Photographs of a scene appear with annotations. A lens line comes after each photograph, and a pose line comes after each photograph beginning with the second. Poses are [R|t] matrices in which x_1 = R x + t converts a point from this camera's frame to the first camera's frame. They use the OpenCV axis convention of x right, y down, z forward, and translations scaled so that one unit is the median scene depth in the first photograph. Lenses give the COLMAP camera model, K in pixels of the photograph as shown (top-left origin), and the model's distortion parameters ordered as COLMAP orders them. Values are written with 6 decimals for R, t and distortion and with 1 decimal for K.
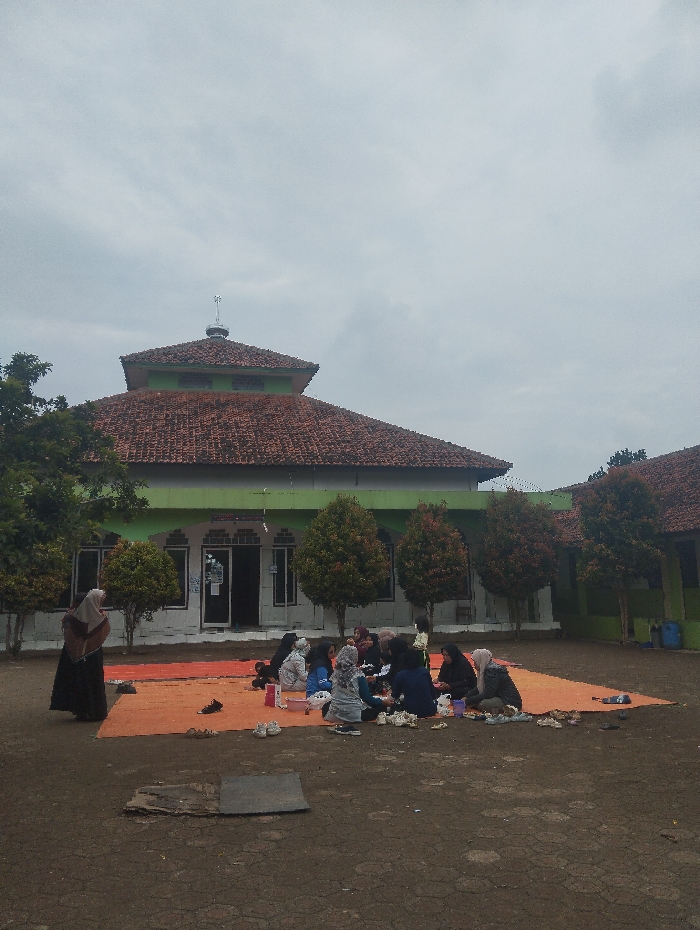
lens RADIAL K [[756.2, 0, 352.7], [0, 756.2, 464.0], [0, 0, 1]] dist [0.097415, -0.182264]
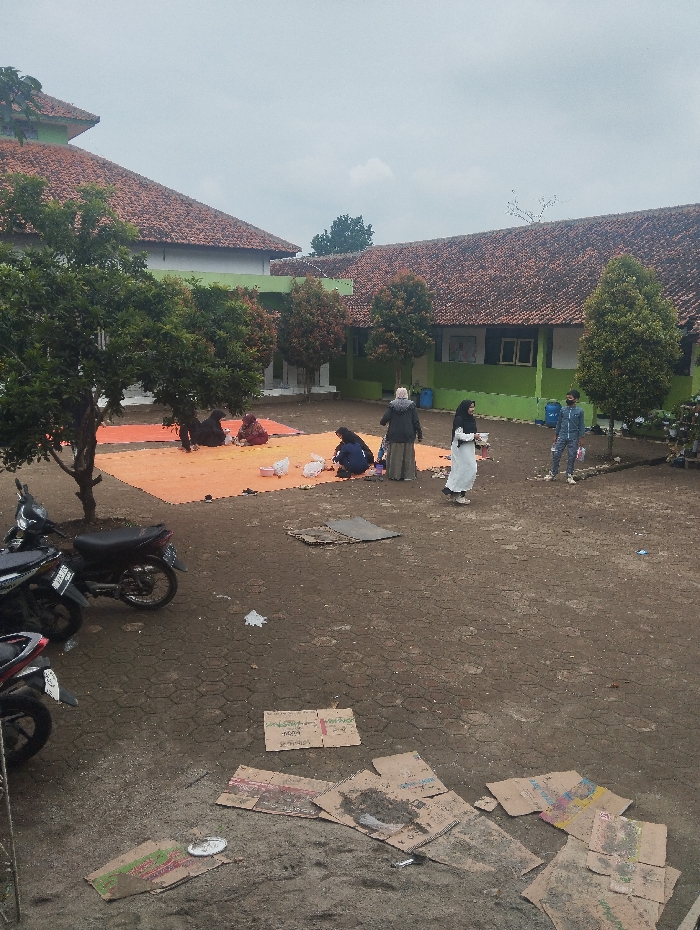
lens RADIAL K [[753.6, 0, 352.6], [0, 753.6, 464.1], [0, 0, 1]] dist [0.104799, -0.196939]
pose [[0.913649, -0.049516, 0.403477, -0.242842], [-0.089554, 0.943651, 0.318595, -0.080197], [-0.396517, -0.327217, 0.857731, -0.134577]]
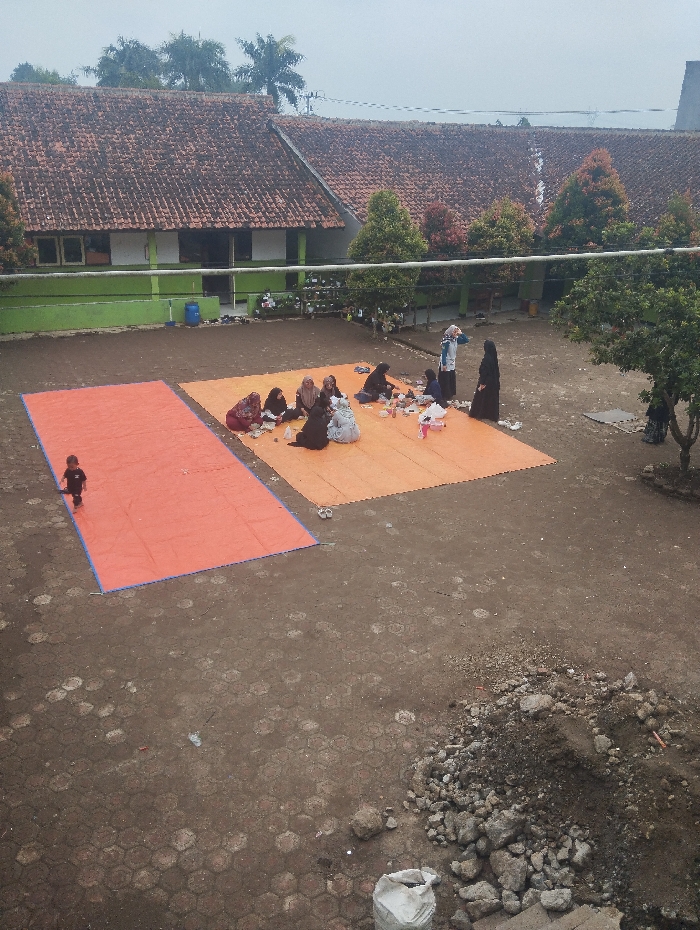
lens RADIAL K [[756.2, 0, 352.7], [0, 756.2, 464.0], [0, 0, 1]] dist [0.097415, -0.182264]
pose [[-0.271867, -0.379092, 0.884521, -0.712045], [-0.192592, 0.921979, 0.335950, -0.053594], [-0.942866, -0.079018, -0.323666, 0.817741]]
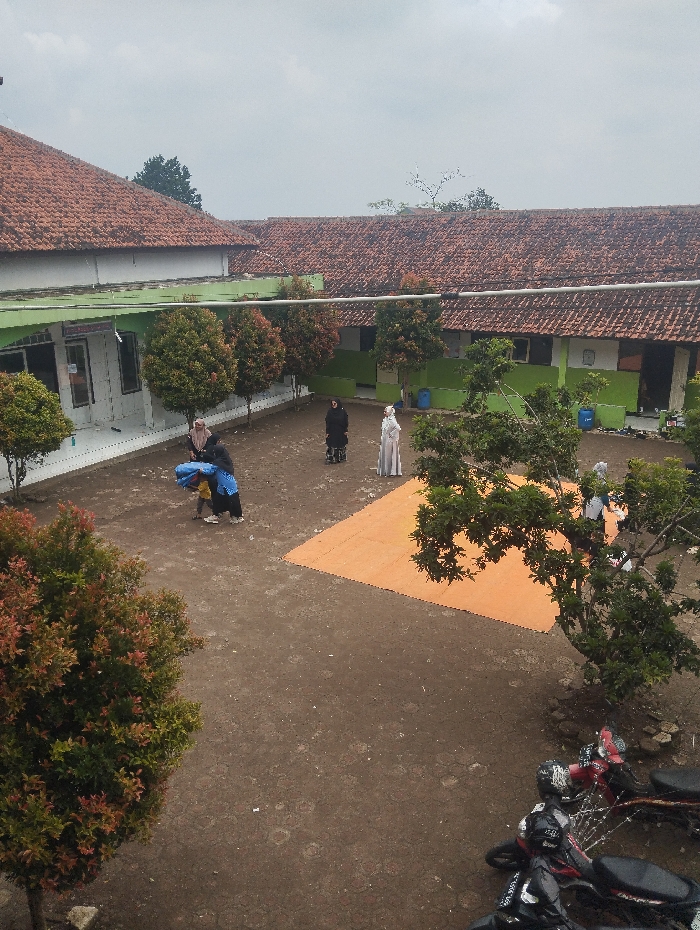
lens RADIAL K [[756.2, 0, 352.7], [0, 756.2, 464.0], [0, 0, 1]] dist [0.097415, -0.182264]
pose [[0.703000, -0.193554, 0.684345, -0.594416], [-0.119290, 0.916529, 0.381765, -0.163977], [-0.701114, -0.350017, 0.621231, 0.202474]]
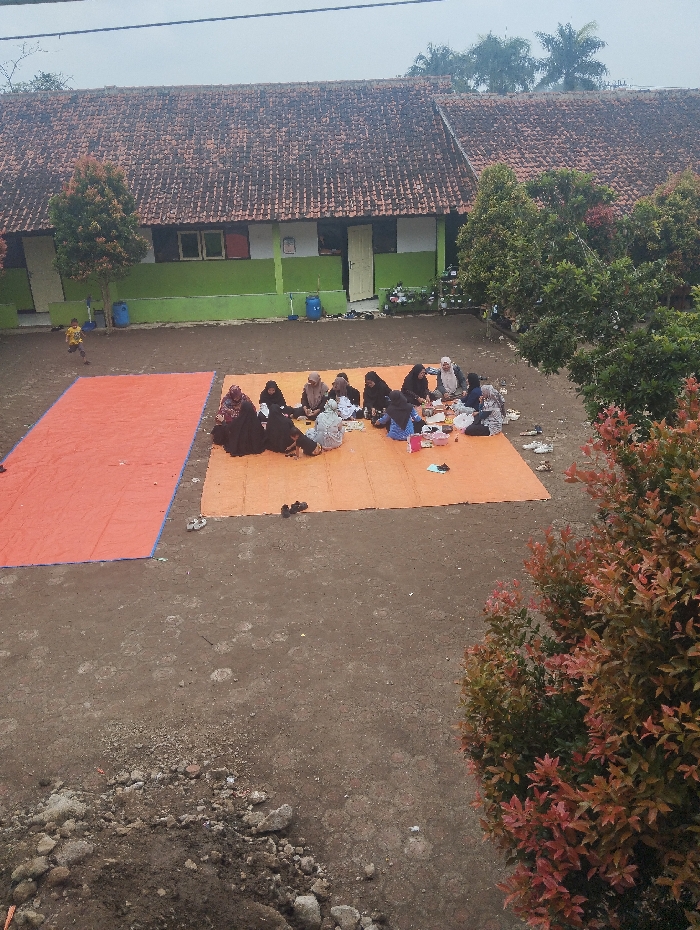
lens RADIAL K [[753.6, 0, 352.6], [0, 753.6, 464.1], [0, 0, 1]] dist [0.104799, -0.196939]
pose [[0.144288, -0.379636, 0.913815, -0.637426], [-0.132829, 0.907690, 0.398065, -0.071150], [-0.980580, -0.178817, 0.080542, 0.506667]]
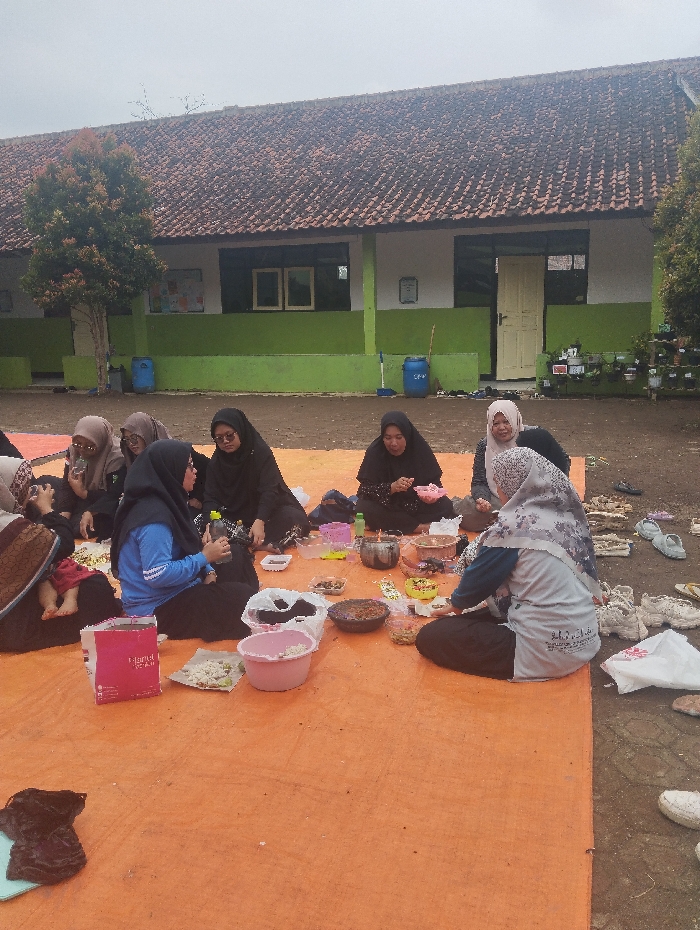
lens RADIAL K [[756.2, 0, 352.7], [0, 756.2, 464.0], [0, 0, 1]] dist [0.097415, -0.182264]
pose [[0.503259, -0.161553, 0.848900, -0.145868], [-0.128703, 0.957399, 0.258501, 0.078561], [-0.854497, -0.239349, 0.461027, 0.418410]]
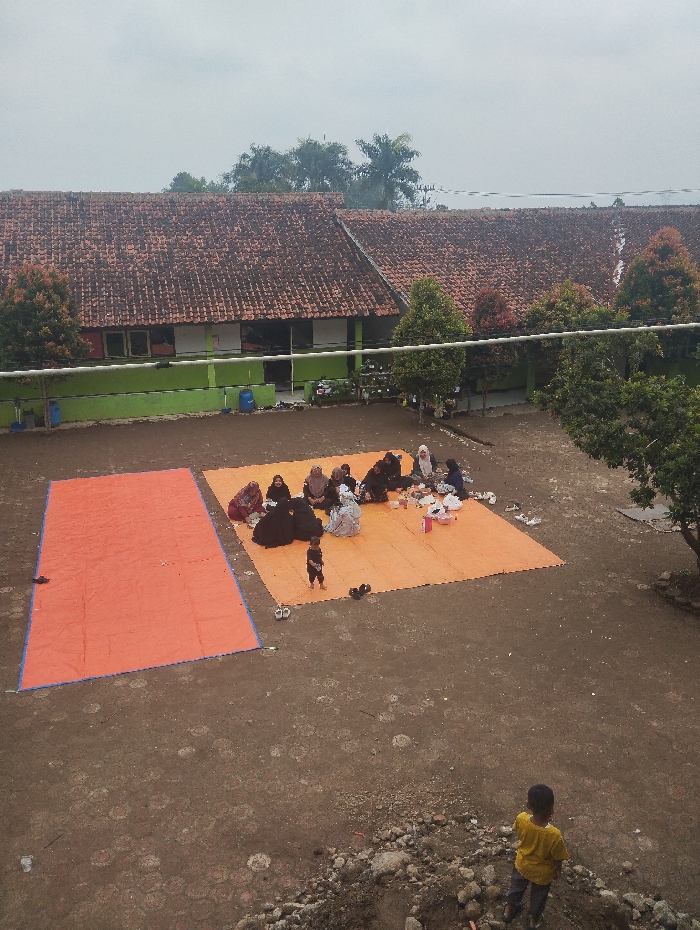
lens RADIAL K [[758.2, 0, 351.6], [0, 758.2, 464.0], [0, 0, 1]] dist [0.094288, -0.176598]
pose [[-0.101235, -0.286719, 0.952651, -0.706423], [-0.153934, 0.950553, 0.269729, -0.079241], [-0.982881, -0.119339, -0.140365, 0.685726]]
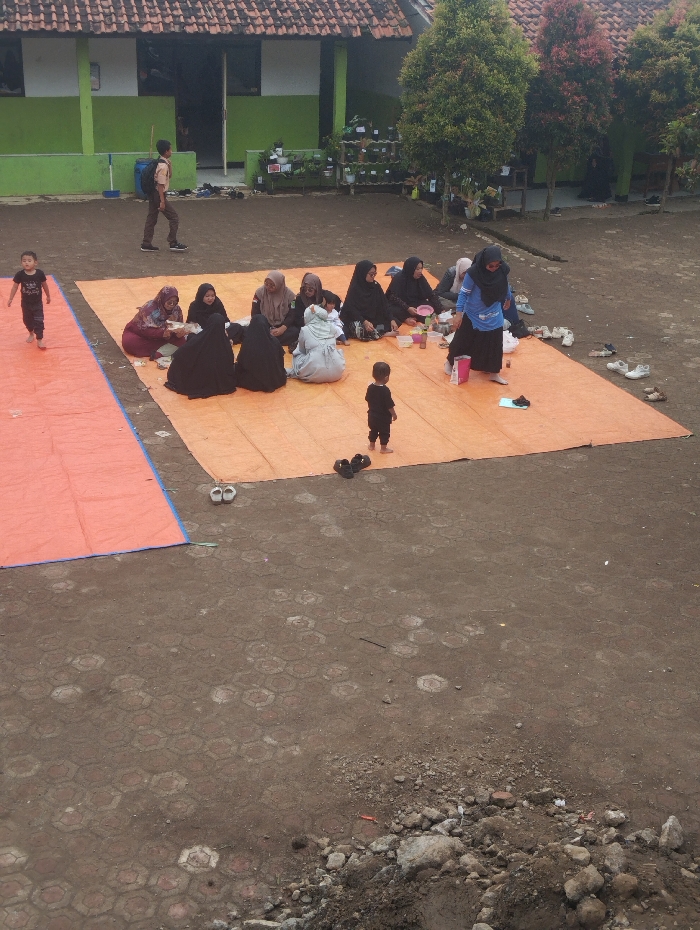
lens RADIAL K [[1221.6, 0, 355.0], [0, 1221.6, 464.2], [0, 0, 1]] dist [0.095854, -0.164219]
pose [[-0.132681, -0.385413, 0.913155, -0.686620], [-0.195787, 0.913339, 0.357043, -0.028530], [-0.971629, -0.131411, -0.196641, 0.694294]]
